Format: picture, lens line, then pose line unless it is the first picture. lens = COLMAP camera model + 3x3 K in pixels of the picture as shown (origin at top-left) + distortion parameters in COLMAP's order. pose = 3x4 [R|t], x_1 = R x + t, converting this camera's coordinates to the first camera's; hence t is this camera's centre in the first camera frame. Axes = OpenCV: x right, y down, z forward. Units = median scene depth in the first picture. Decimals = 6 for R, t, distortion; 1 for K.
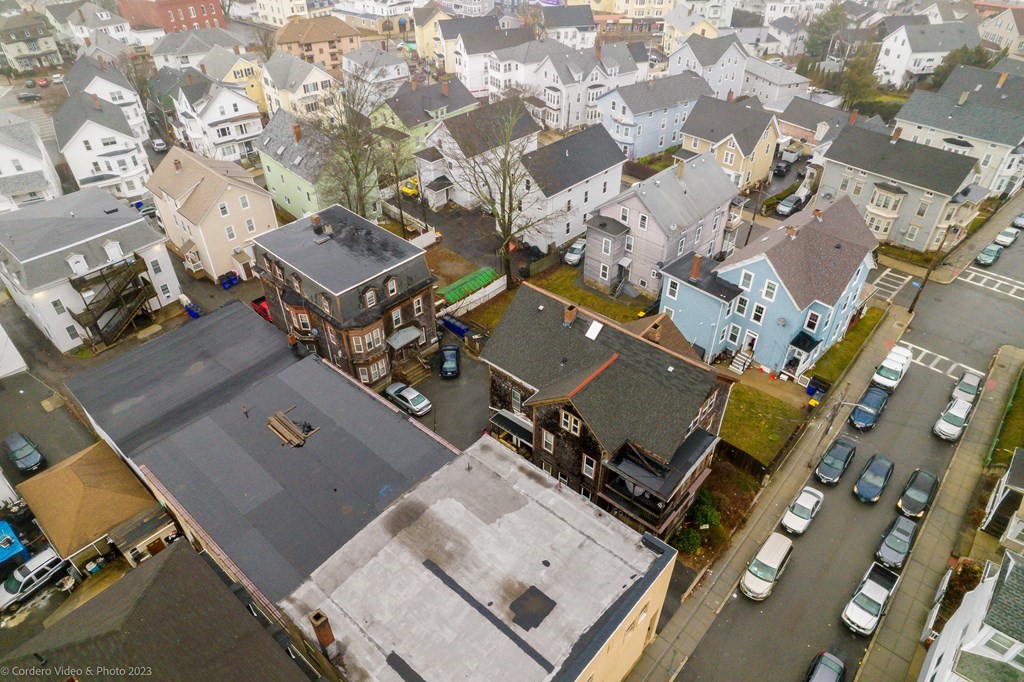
lens RADIAL K [[658.4, 0, 514.5], [0, 658.4, 342.8], [0, 0, 1]] dist [-0.083014, 0.079171]
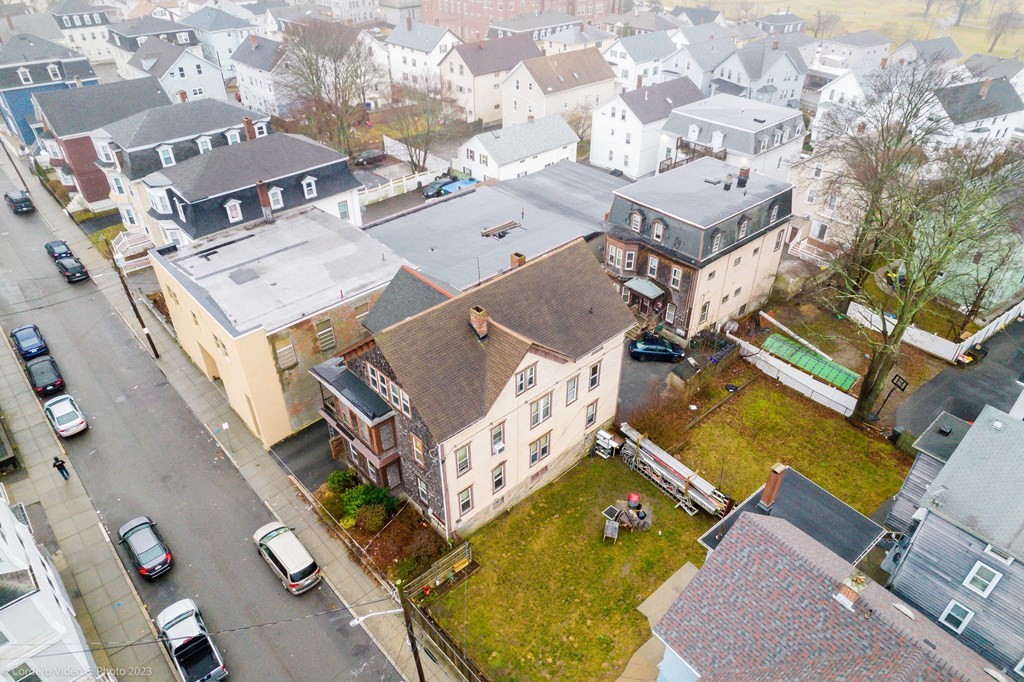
lens RADIAL K [[658.4, 0, 514.5], [0, 658.4, 342.8], [0, 0, 1]] dist [-0.083014, 0.079171]
pose [[-0.102585, 0.578979, -0.808863, 0.627445], [-0.617783, 0.600236, 0.507997, -0.308708], [0.779629, 0.551814, 0.296109, 0.588533]]
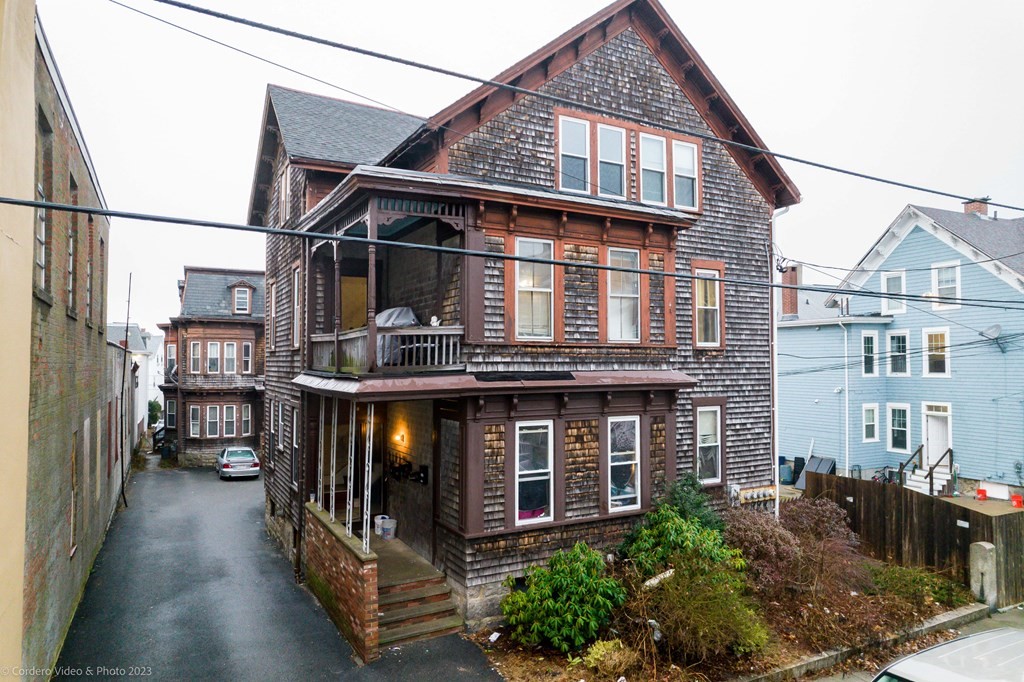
lens RADIAL K [[658.4, 0, 514.5], [0, 658.4, 342.8], [0, 0, 1]] dist [-0.083014, 0.079171]
pose [[0.938188, -0.009914, -0.345985, 0.239067], [-0.215147, 0.766323, -0.605360, 0.272337], [0.271138, 0.642379, 0.716822, 0.558931]]
